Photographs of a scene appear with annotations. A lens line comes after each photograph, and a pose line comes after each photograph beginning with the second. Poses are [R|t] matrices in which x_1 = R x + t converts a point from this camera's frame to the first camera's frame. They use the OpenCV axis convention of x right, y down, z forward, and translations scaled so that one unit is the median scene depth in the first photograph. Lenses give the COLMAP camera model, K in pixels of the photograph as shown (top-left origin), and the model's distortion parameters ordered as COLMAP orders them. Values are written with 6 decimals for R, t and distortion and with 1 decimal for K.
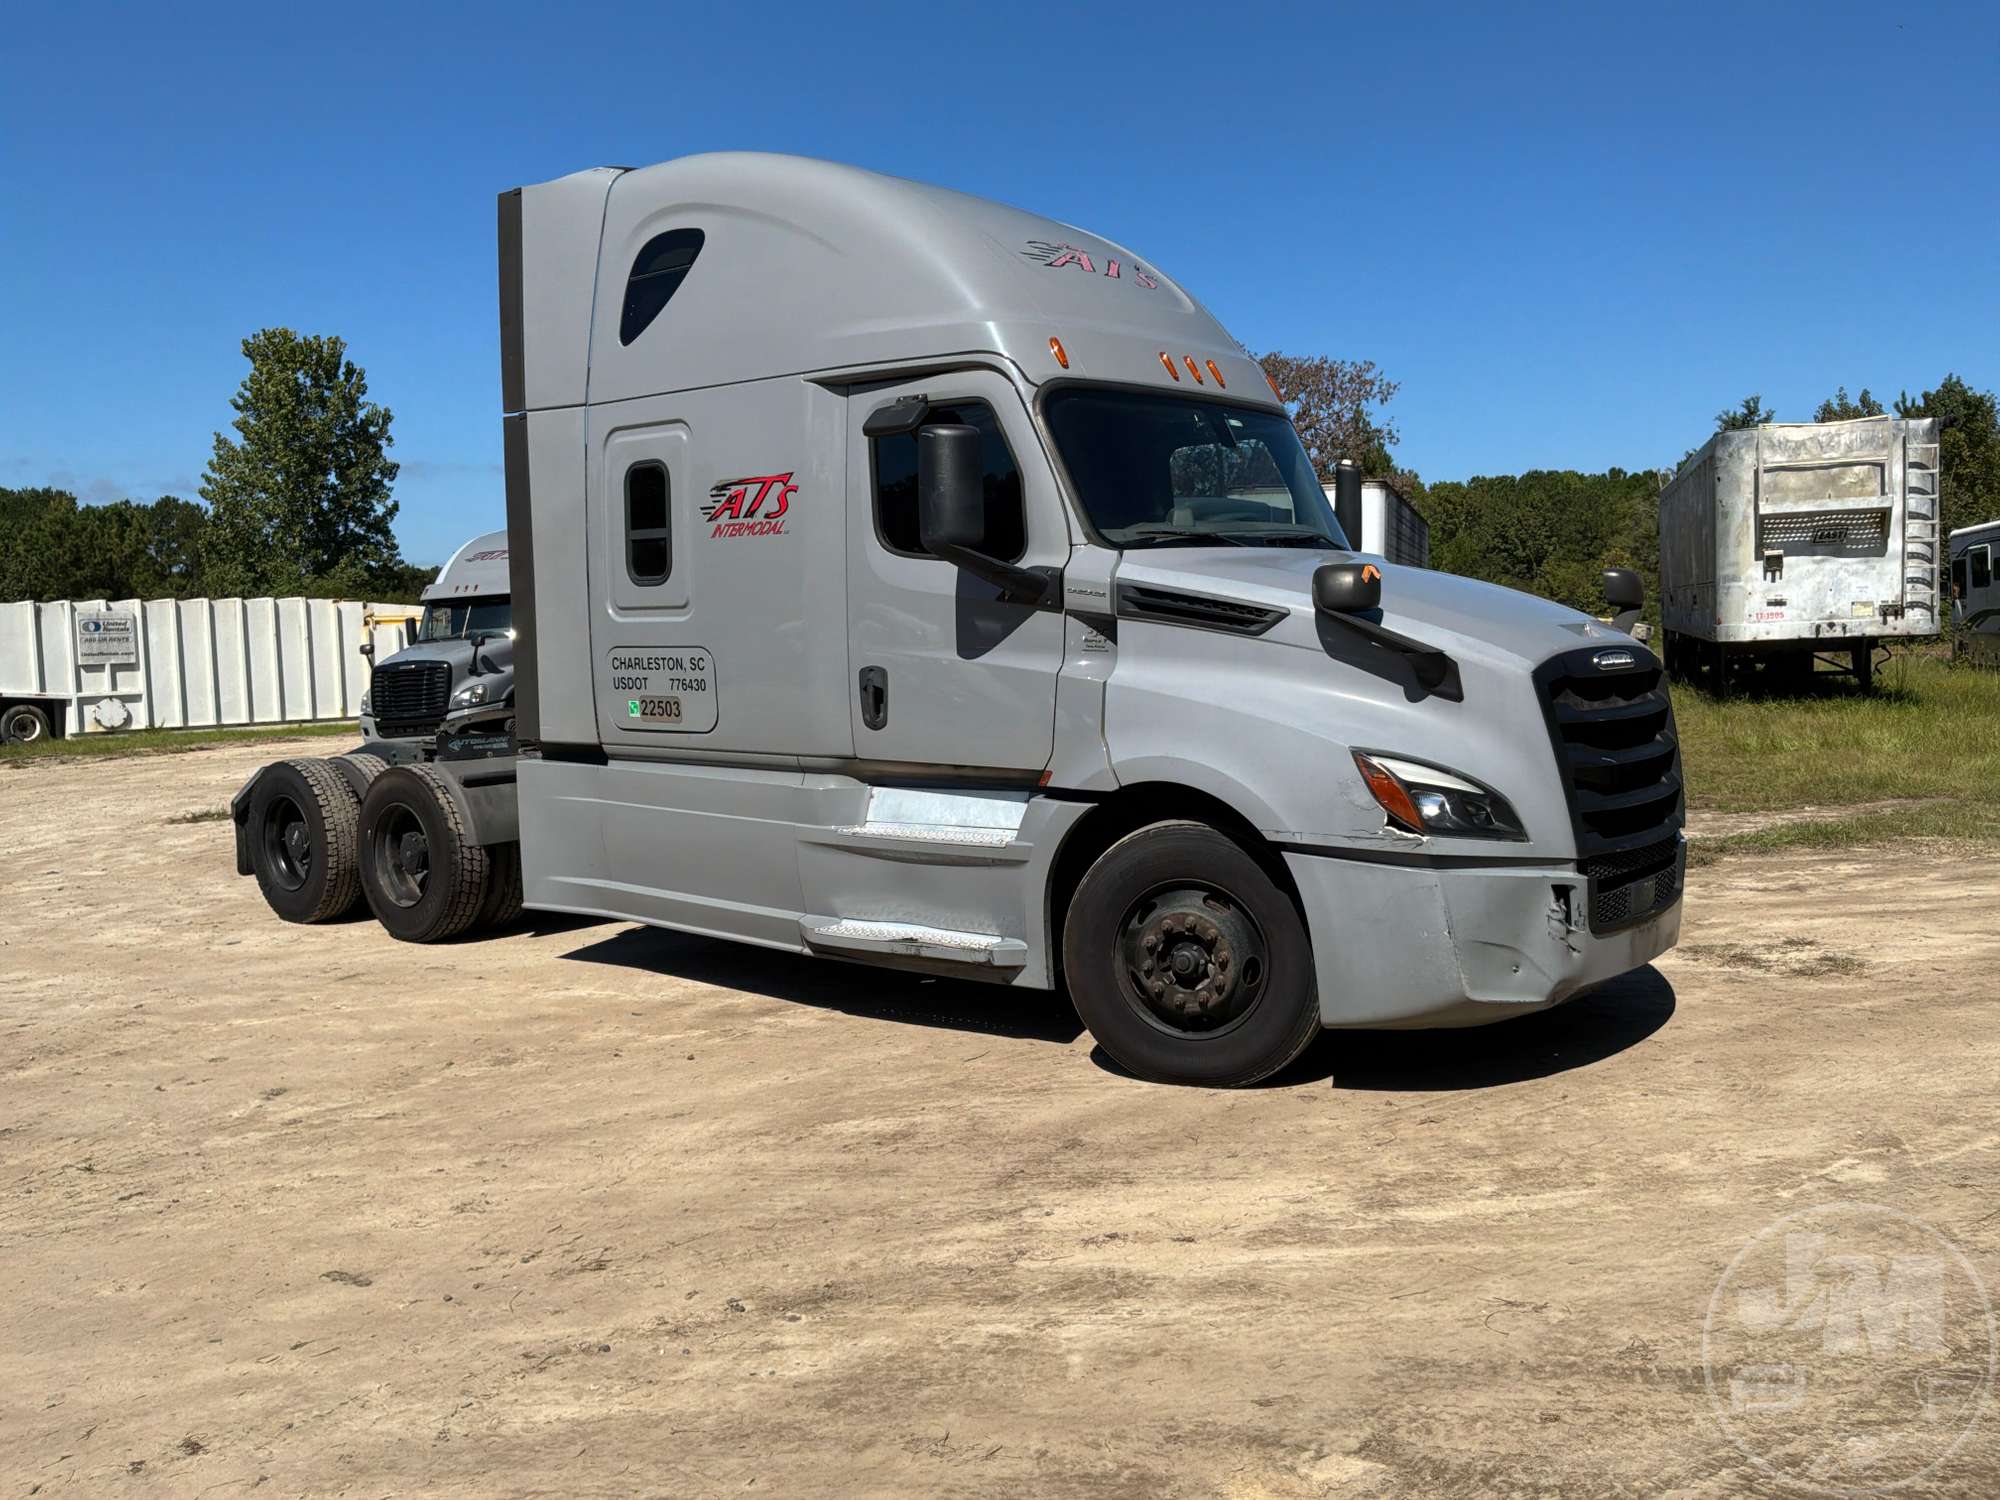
lens RADIAL K [[1652.6, 0, 995.2], [0, 1652.6, 750.6], [0, 0, 1]] dist [0.098535, -0.195965]
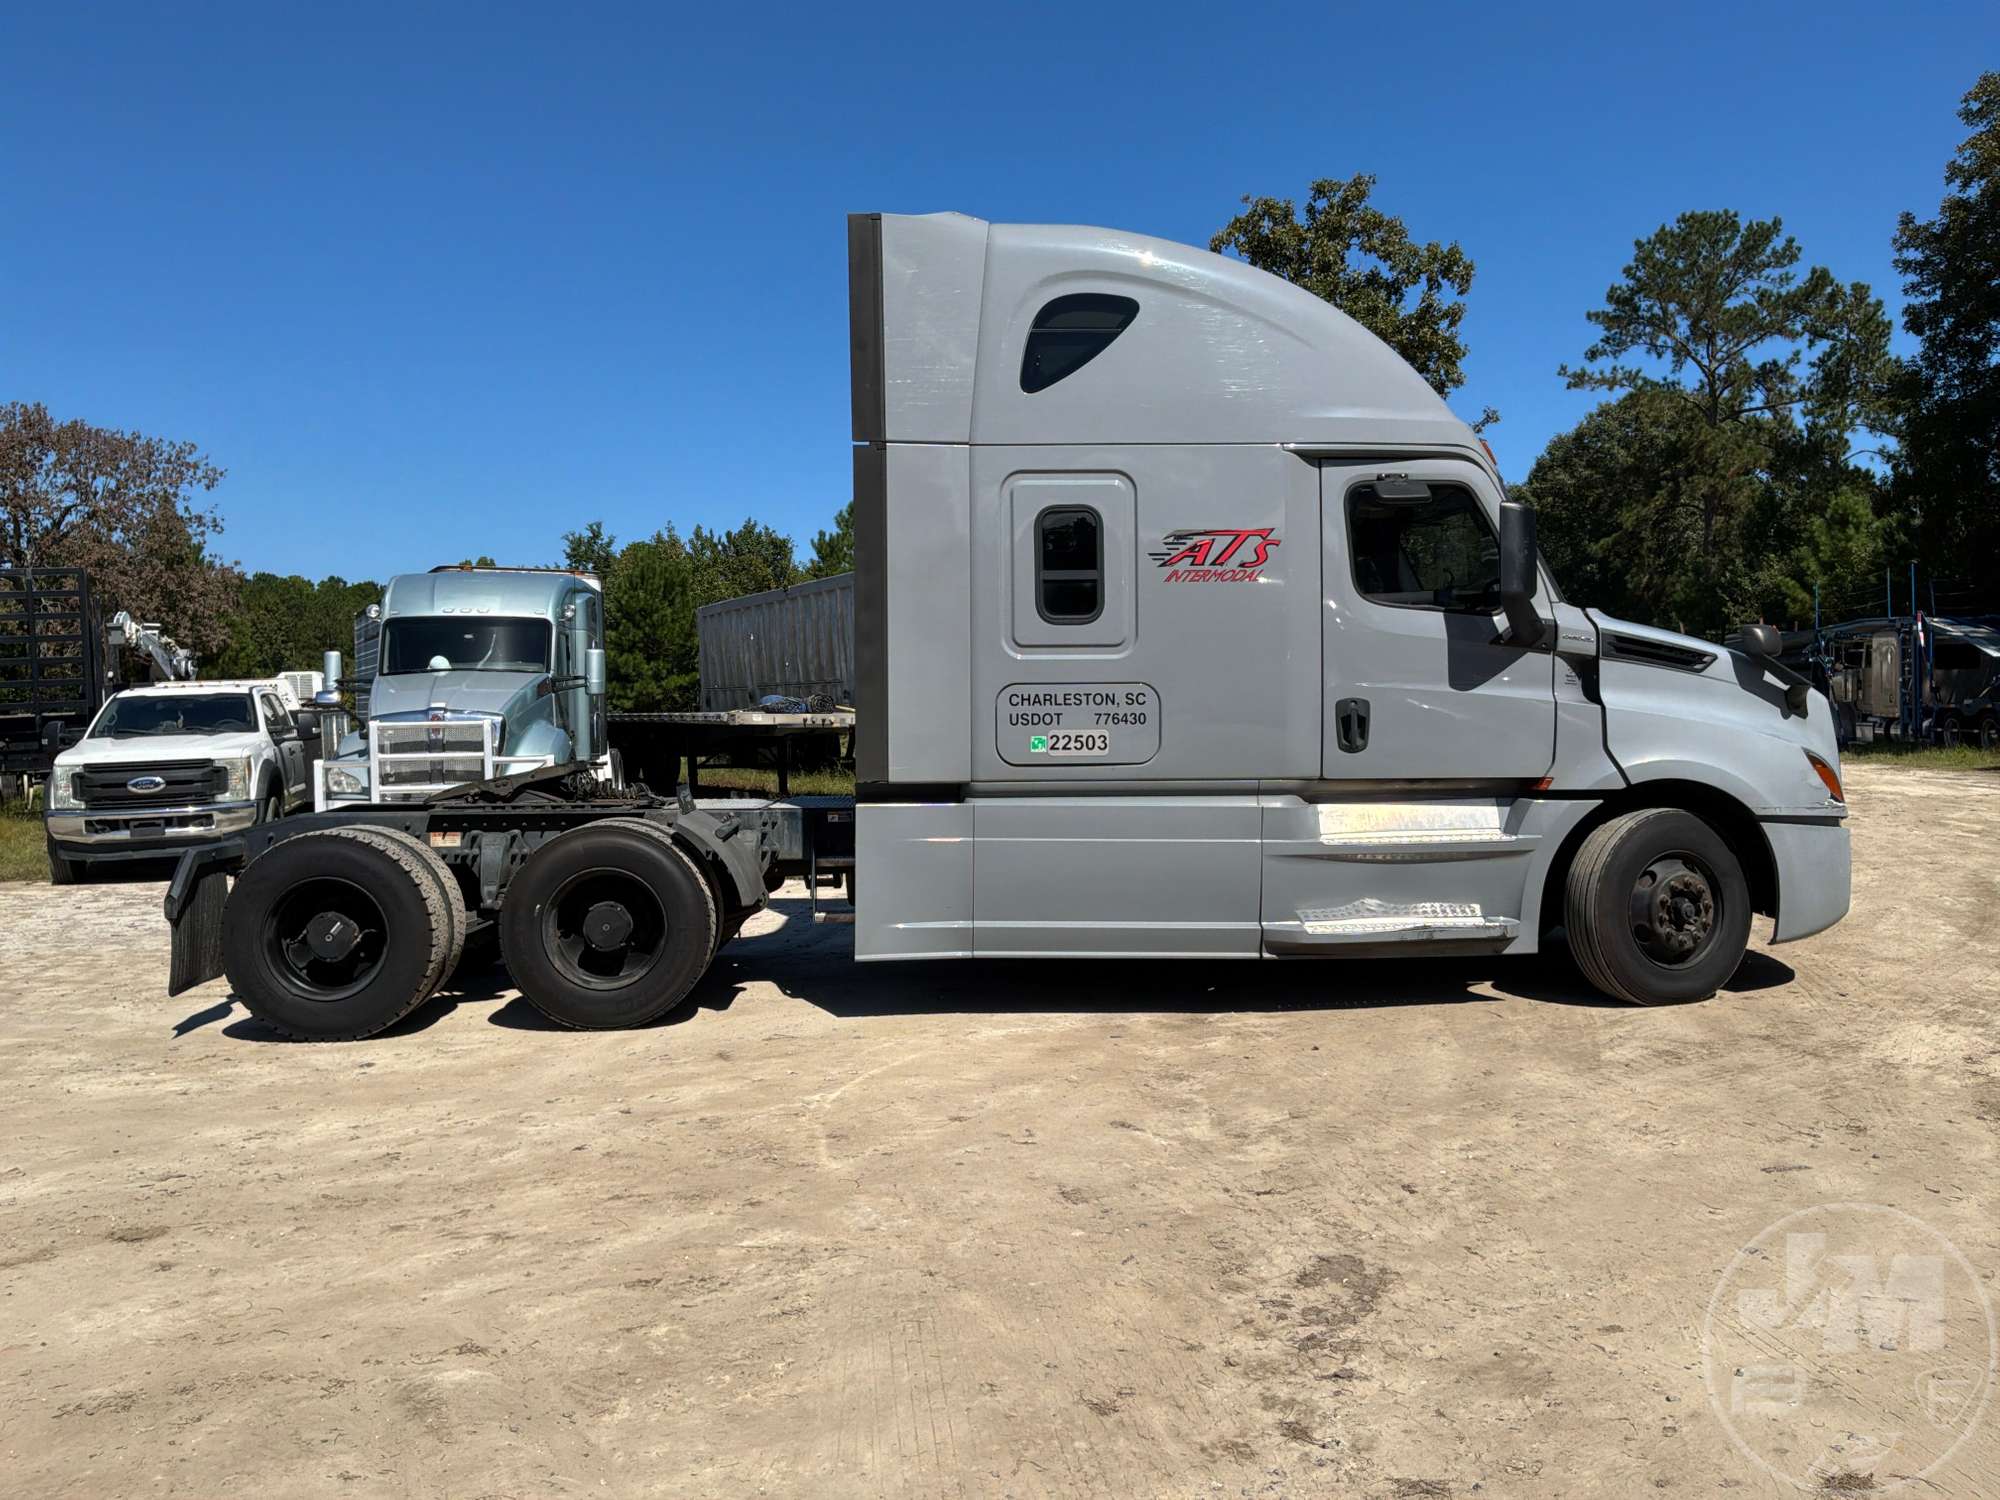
lens RADIAL K [[1652.6, 0, 991.0], [0, 1652.6, 738.9], [0, 0, 1]] dist [0.098535, -0.195965]
pose [[0.739197, 0.000453, 0.673489, -0.981190], [0.048055, 0.997415, -0.053415, 0.026063], [-0.671772, 0.071848, 0.737265, 0.287520]]
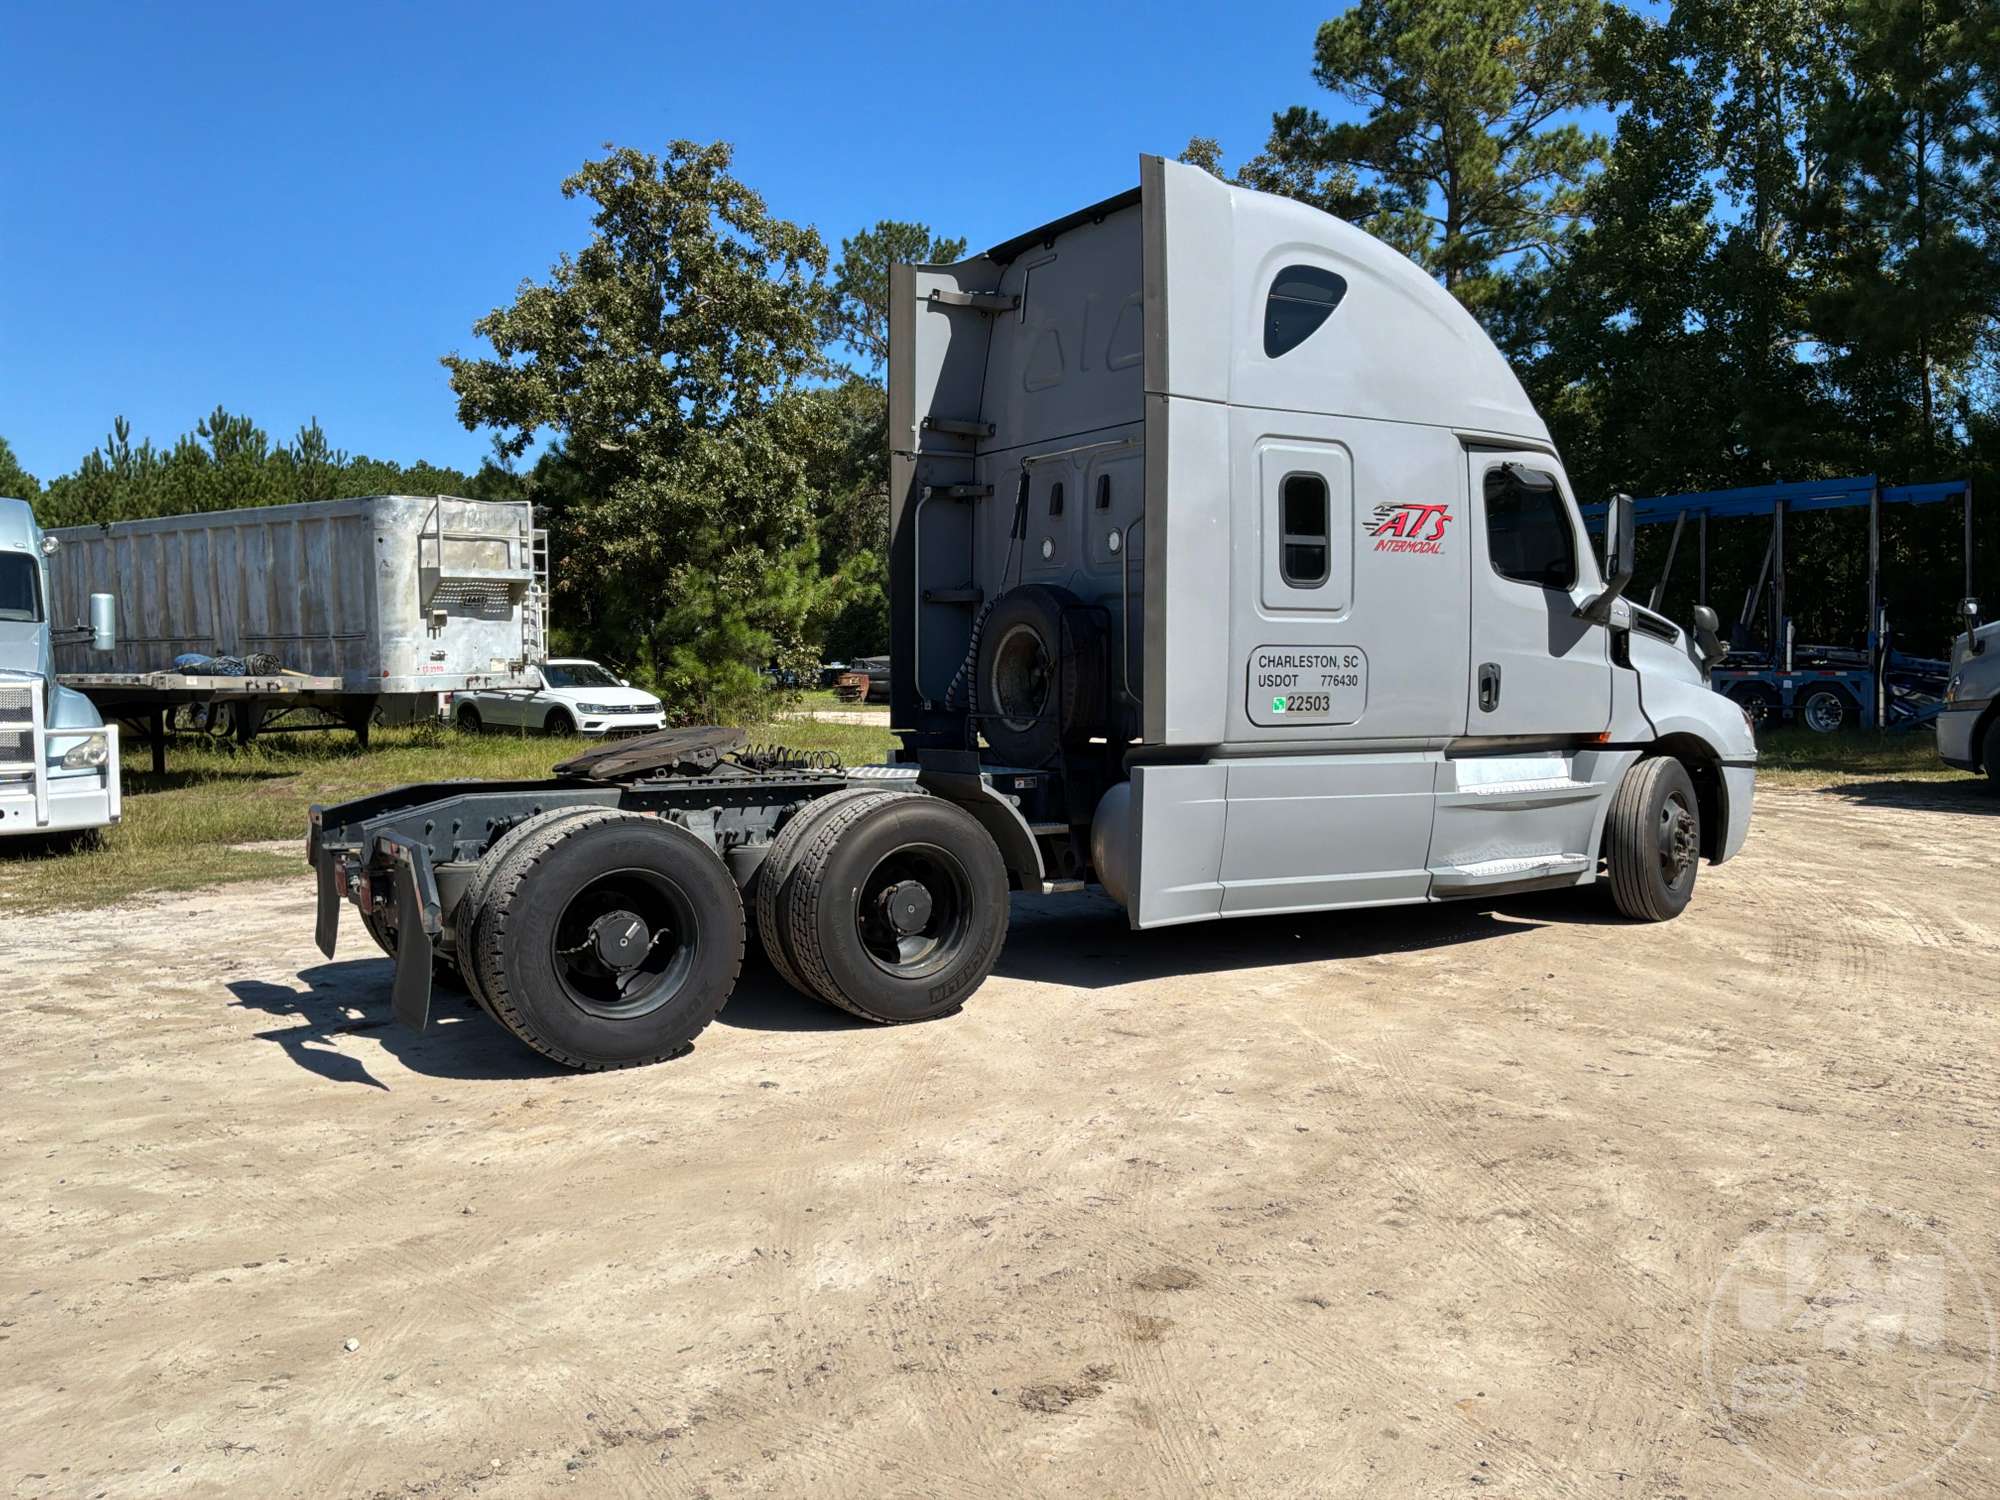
lens RADIAL K [[1652.6, 0, 997.4], [0, 1652.6, 749.8], [0, 0, 1]] dist [0.098535, -0.195965]
pose [[0.306813, -0.024761, 0.951448, -1.339508], [0.071090, 0.997465, 0.003034, -0.013602], [-0.949111, 0.066708, 0.307796, 0.903108]]
